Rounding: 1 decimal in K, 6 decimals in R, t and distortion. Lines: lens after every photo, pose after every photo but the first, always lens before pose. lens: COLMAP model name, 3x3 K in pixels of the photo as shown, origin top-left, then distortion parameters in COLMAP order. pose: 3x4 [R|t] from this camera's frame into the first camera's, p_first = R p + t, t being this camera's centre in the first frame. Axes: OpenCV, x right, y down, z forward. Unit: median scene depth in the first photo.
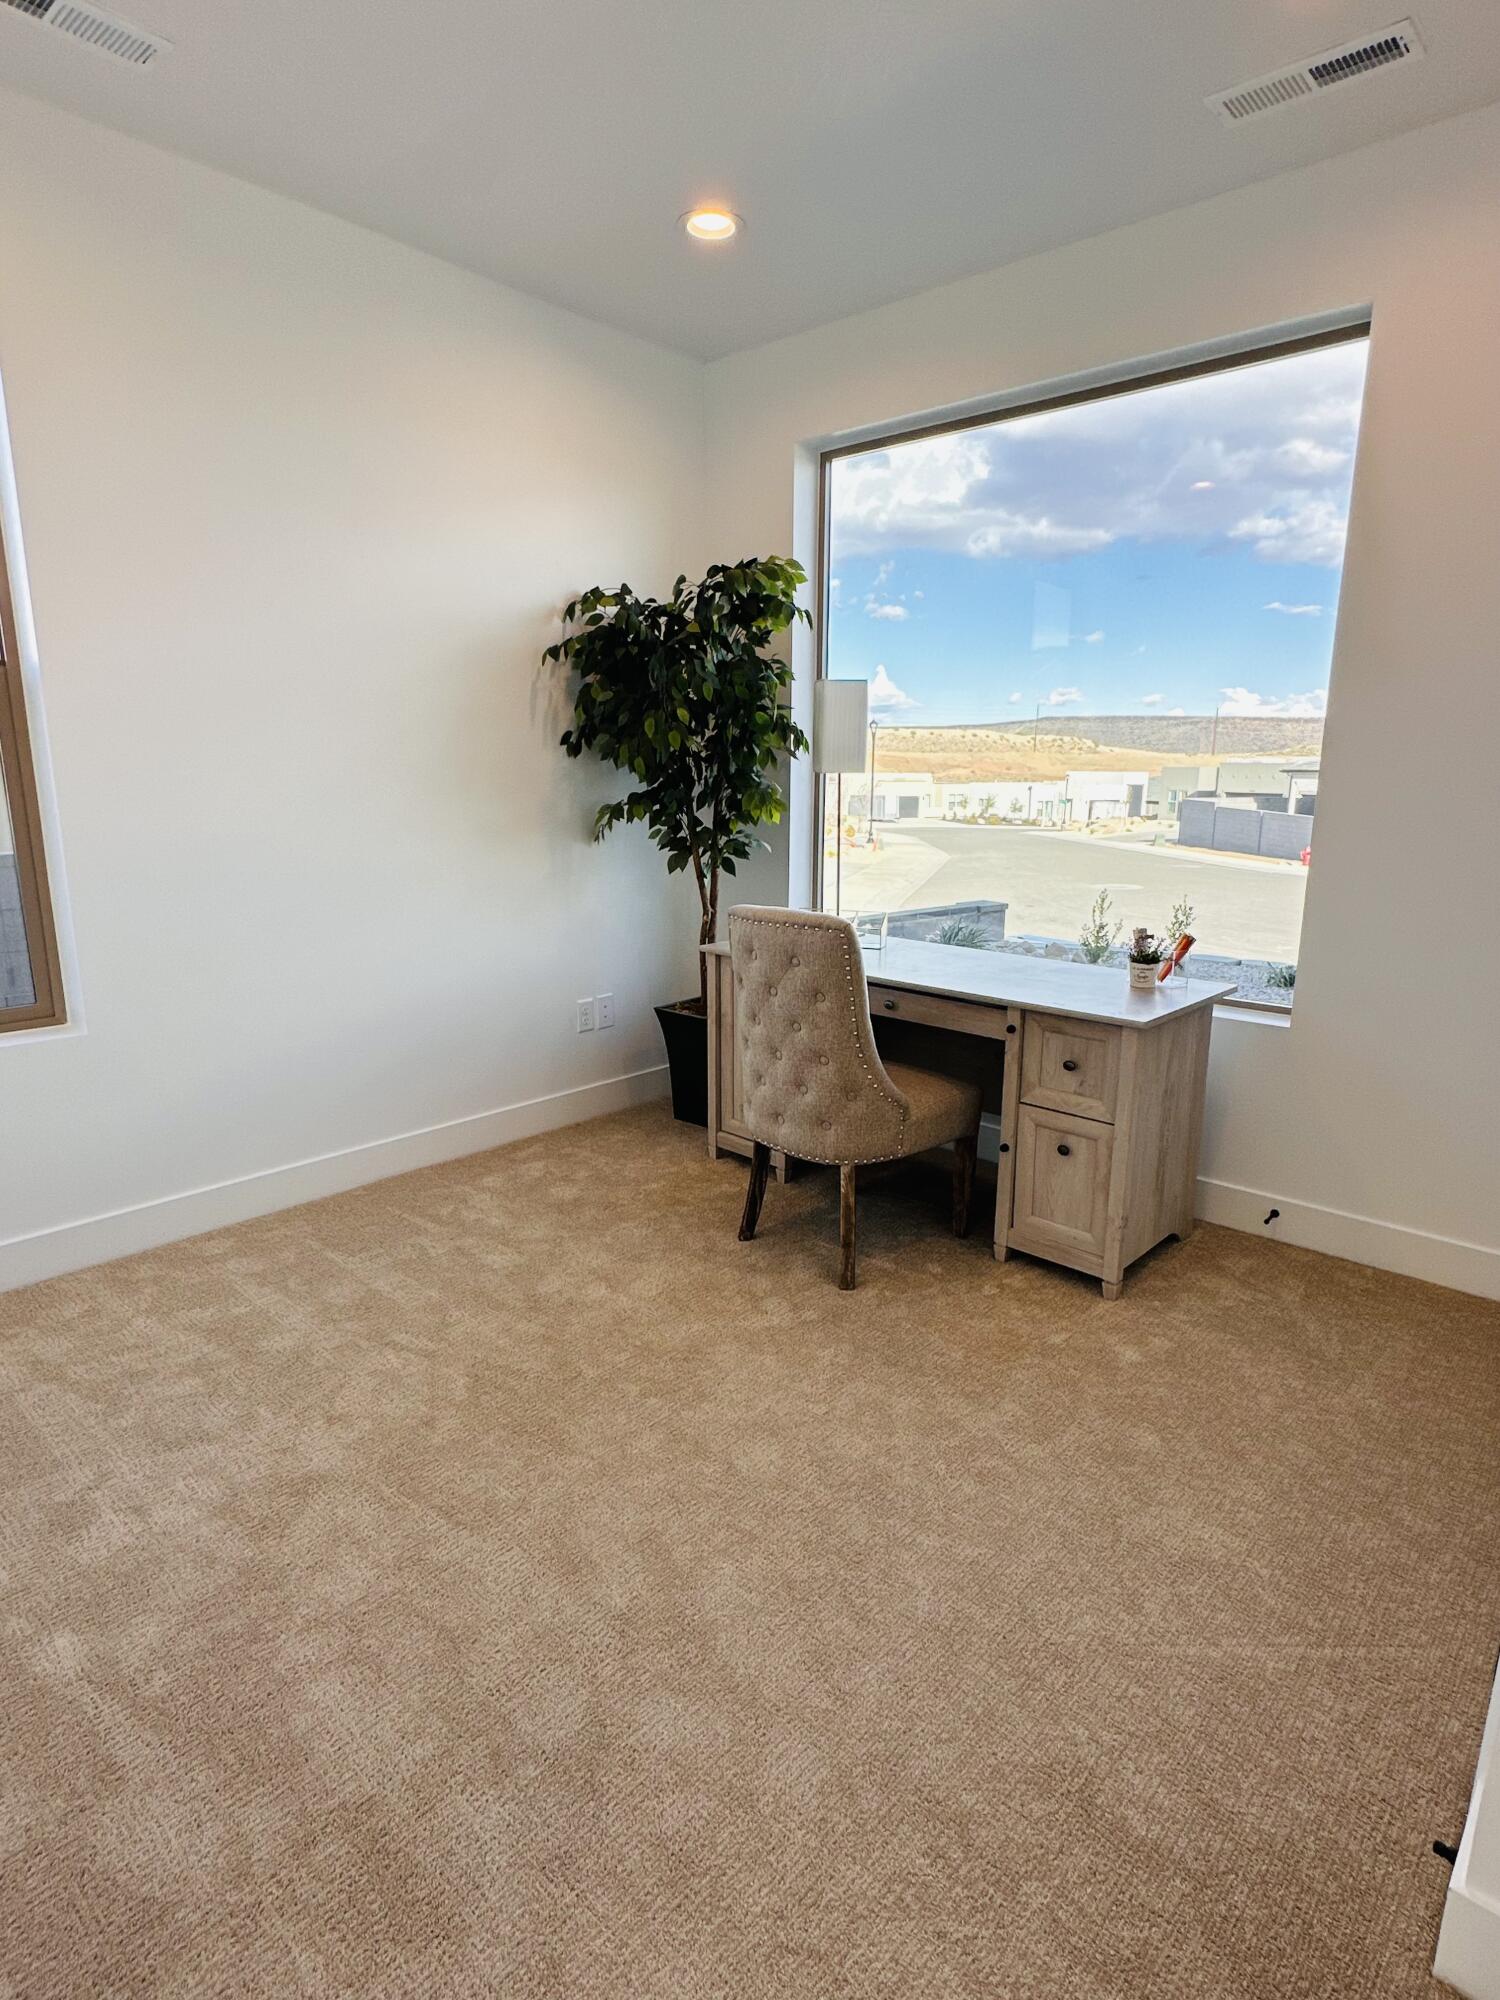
lens RADIAL K [[1079.8, 0, 758.7], [0, 1079.8, 1000.9], [0, 0, 1]] dist [-0.006481, 0.001731]
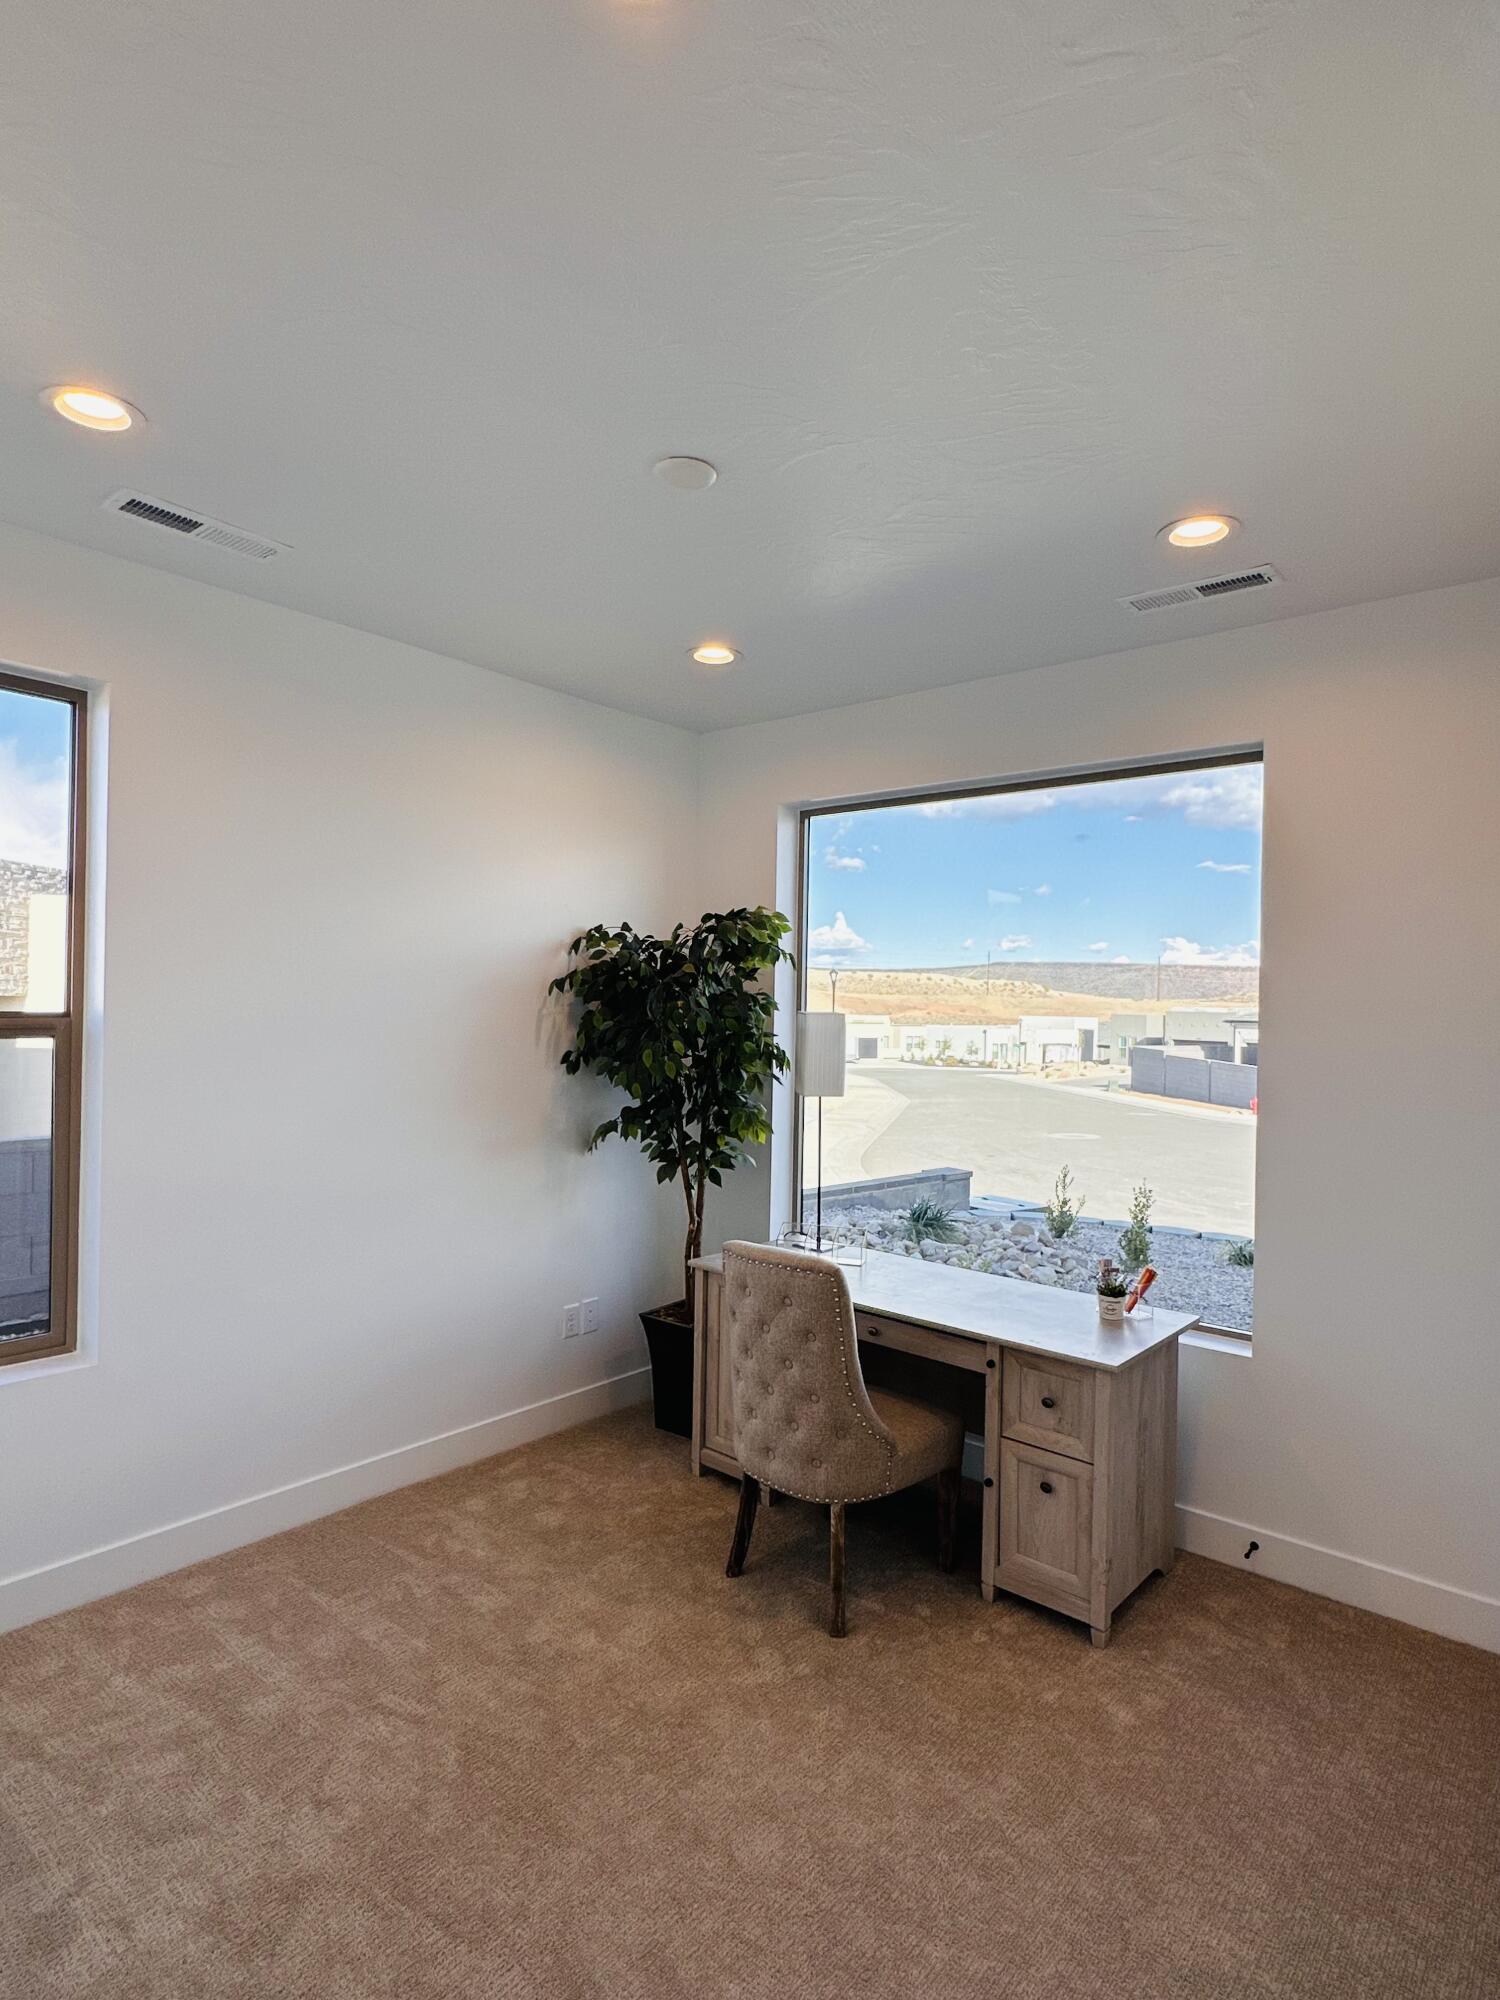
lens RADIAL K [[1079.8, 0, 751.9], [0, 1079.8, 999.6], [0, 0, 1]] dist [-0.006481, 0.001731]
pose [[0.999480, 0.012822, 0.029581, -0.033590], [-0.006126, 0.976329, -0.216205, -0.088801], [-0.031653, 0.215912, 0.975900, -0.093575]]
